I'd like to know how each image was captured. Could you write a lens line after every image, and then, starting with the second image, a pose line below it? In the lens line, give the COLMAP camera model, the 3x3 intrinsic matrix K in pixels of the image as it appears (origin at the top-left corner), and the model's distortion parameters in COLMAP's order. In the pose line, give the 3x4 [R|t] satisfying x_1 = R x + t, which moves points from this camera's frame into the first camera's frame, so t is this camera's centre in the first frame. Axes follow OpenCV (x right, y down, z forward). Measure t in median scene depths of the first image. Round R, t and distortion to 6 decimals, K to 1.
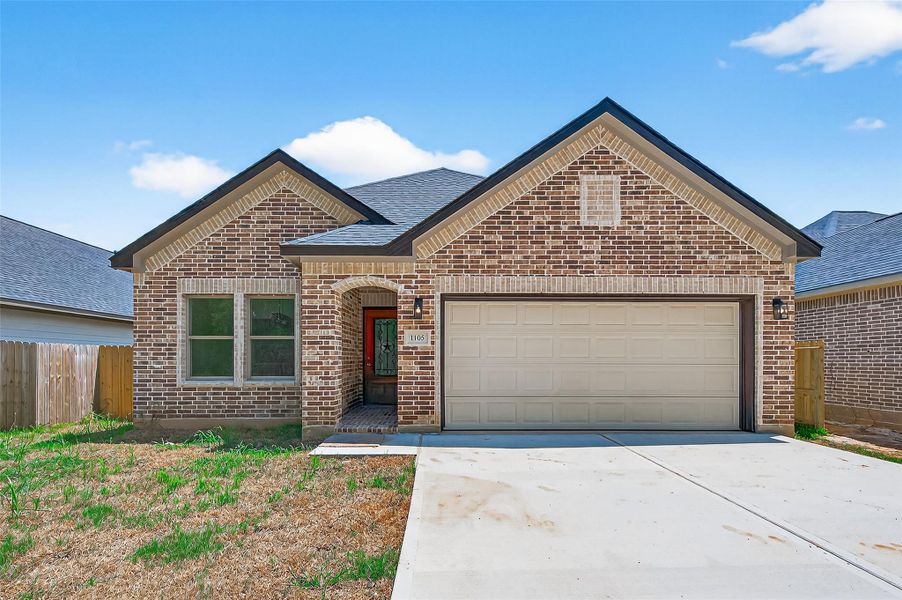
lens RADIAL K [[359.8, 0, 451.2], [0, 359.8, 360.0], [0, 0, 1]] dist [-0.000012, -0.000116]
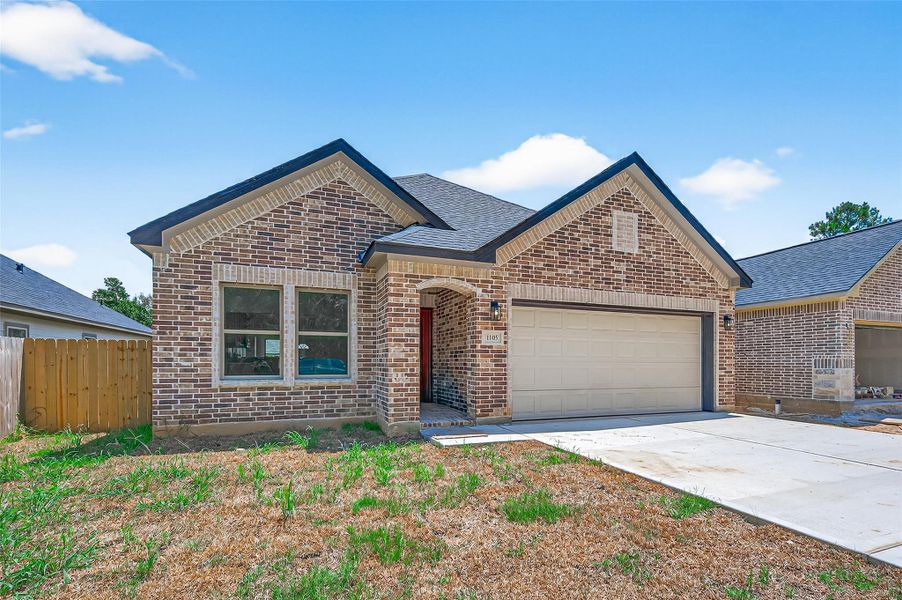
lens RADIAL K [[359.8, 0, 451.2], [0, 359.8, 360.0], [0, 0, 1]] dist [-0.000012, -0.000116]
pose [[0.952435, 0.004270, 0.304713, -0.543859], [-0.002676, 0.999980, -0.005648, 0.013150], [-0.304731, 0.004564, 0.952427, -0.008184]]
